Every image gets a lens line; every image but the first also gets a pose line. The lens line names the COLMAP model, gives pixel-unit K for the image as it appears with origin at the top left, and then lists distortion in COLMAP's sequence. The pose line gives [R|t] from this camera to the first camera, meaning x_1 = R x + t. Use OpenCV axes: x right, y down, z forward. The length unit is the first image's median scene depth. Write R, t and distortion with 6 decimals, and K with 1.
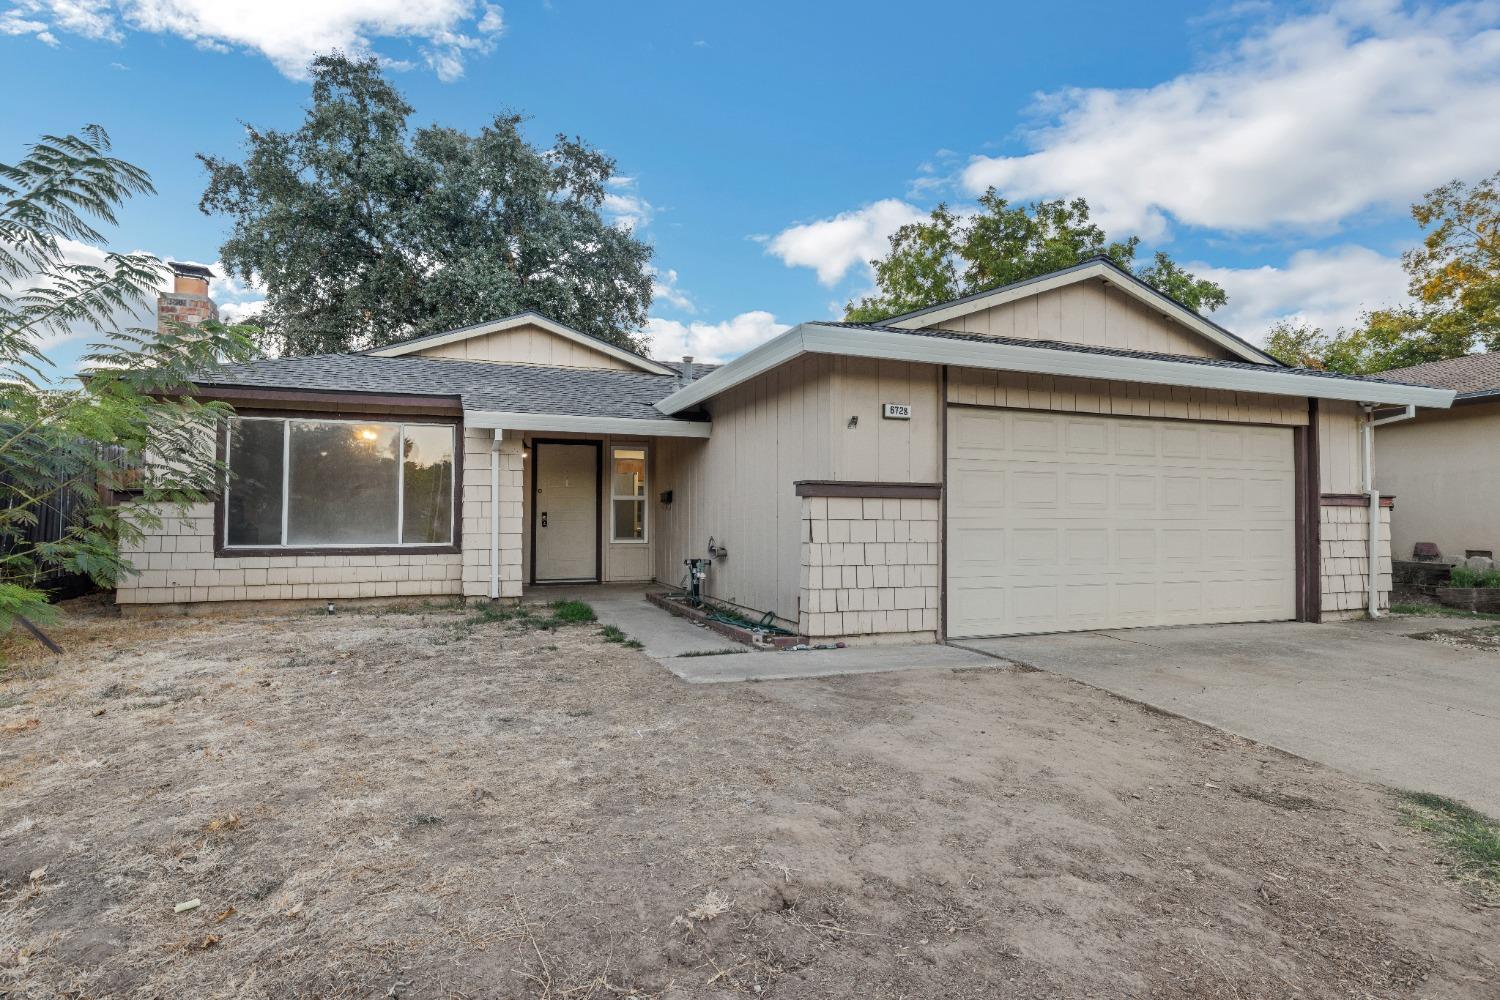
lens RADIAL K [[831.2, 0, 754.3], [0, 831.2, 502.3], [0, 0, 1]] dist [-0.000538, -0.000432]
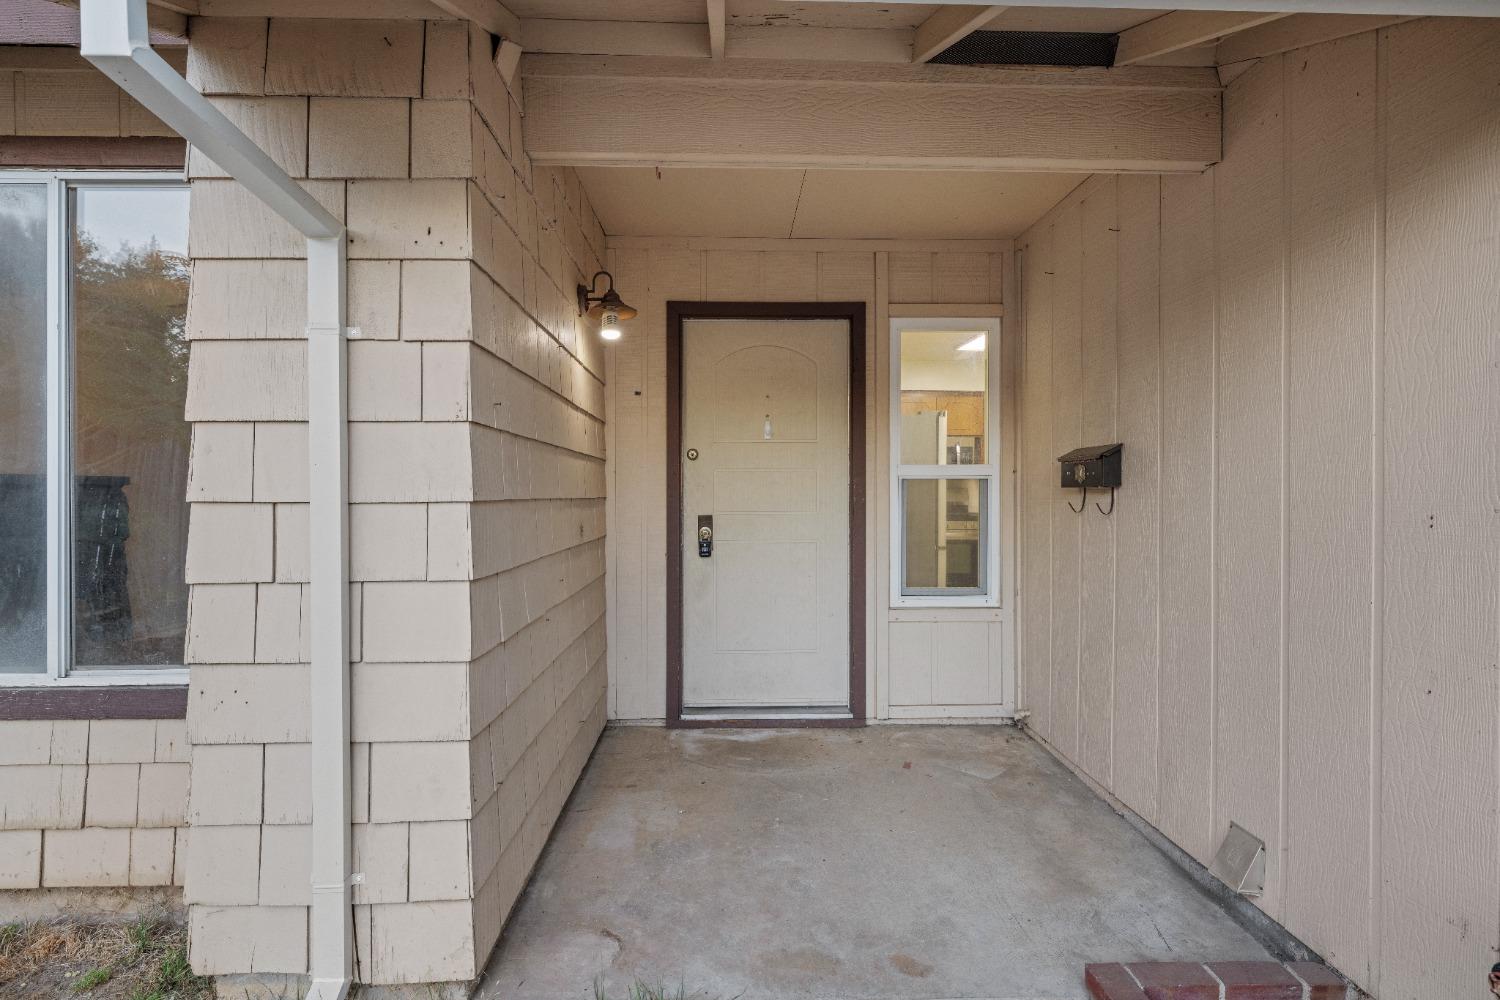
lens RADIAL K [[776.4, 0, 750.7], [0, 776.4, 492.5], [0, 0, 1]] dist [0.007426, 0.000374]
pose [[0.948725, -0.017472, -0.315620, -0.128054], [0.021258, 0.999737, 0.008558, -0.001309], [0.315388, -0.014828, 0.948847, 0.692182]]
